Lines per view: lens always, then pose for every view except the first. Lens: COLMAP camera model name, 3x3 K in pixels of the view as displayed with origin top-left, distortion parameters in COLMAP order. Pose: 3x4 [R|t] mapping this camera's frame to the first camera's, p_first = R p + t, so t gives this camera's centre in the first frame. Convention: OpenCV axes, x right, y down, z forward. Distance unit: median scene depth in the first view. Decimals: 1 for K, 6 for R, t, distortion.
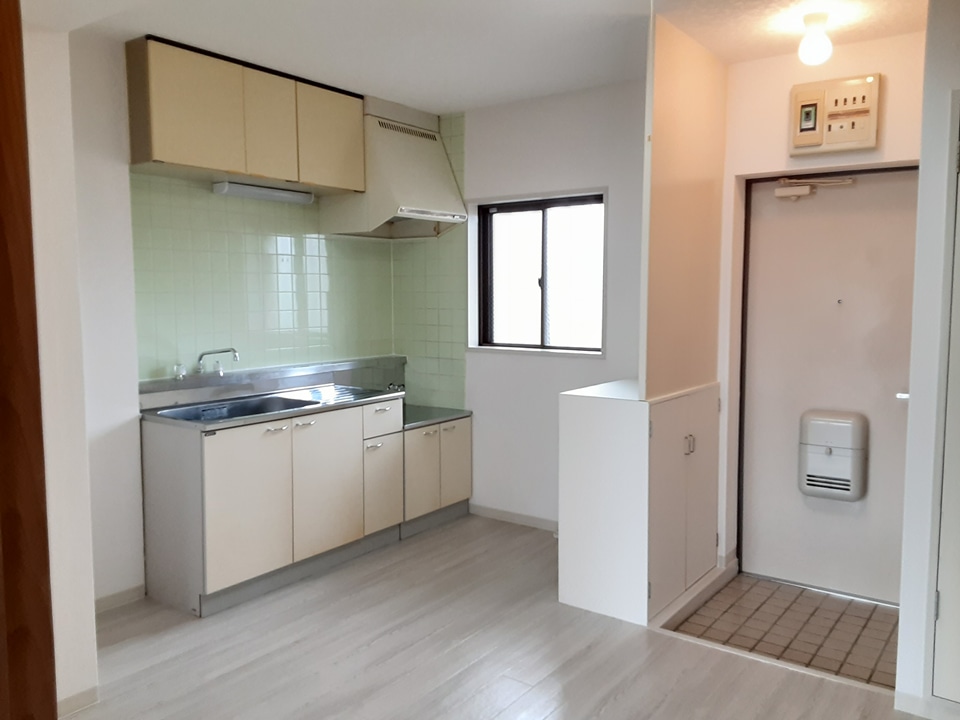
lens RADIAL K [[782.1, 0, 484.3], [0, 782.1, 359.4], [0, 0, 1]] dist [0.078986, -0.084192]
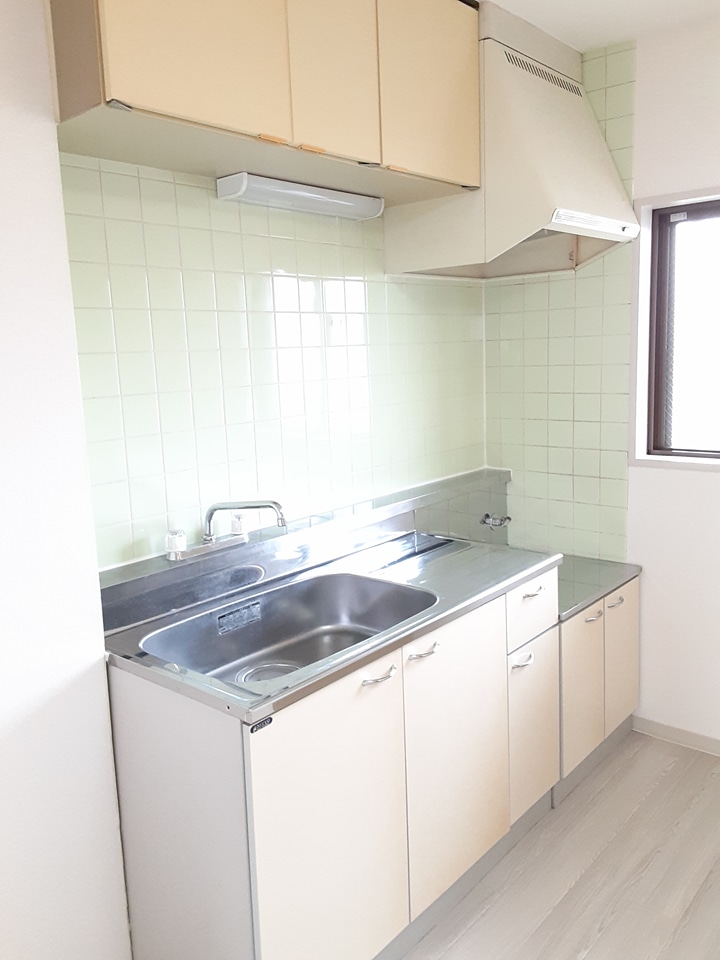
lens RADIAL K [[782.1, 0, 363.3], [0, 782.1, 463.0], [0, 0, 1]] dist [0.078986, -0.084192]
pose [[0.996175, -0.022551, -0.084418, -0.186529], [0.027710, 0.997787, 0.060446, -0.057158], [0.082868, -0.062554, 0.994595, 0.429009]]
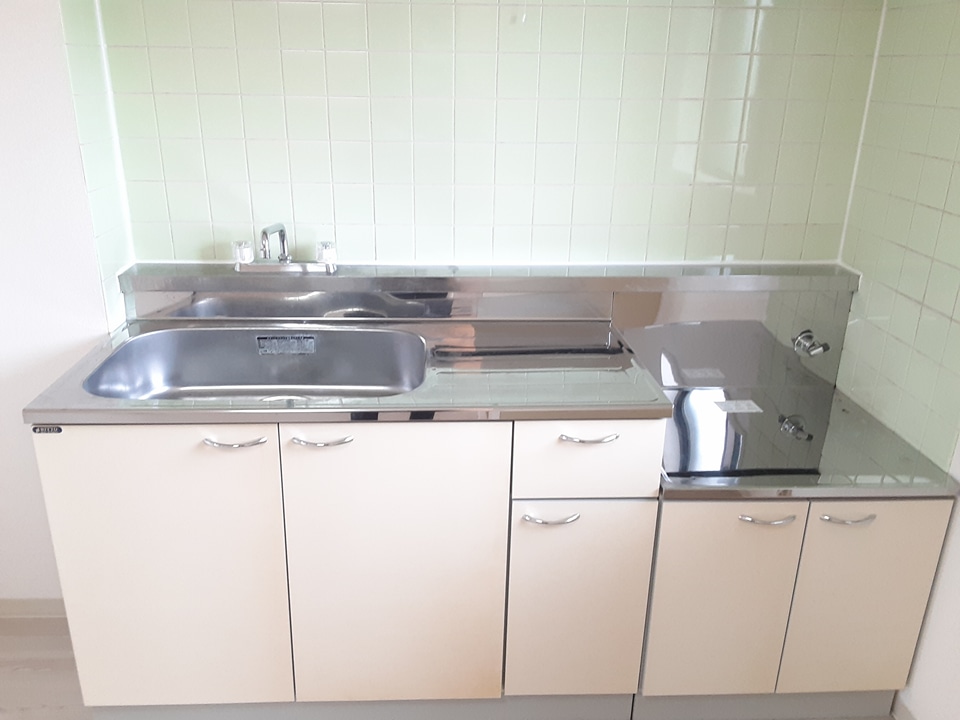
lens RADIAL K [[782.1, 0, 477.8], [0, 782.1, 368.6], [0, 0, 1]] dist [0.078986, -0.084192]
pose [[0.608132, 0.295922, -0.736618, 0.100735], [-0.081143, 0.946234, 0.313141, -0.077520], [0.789678, -0.130659, 0.599447, 0.692253]]
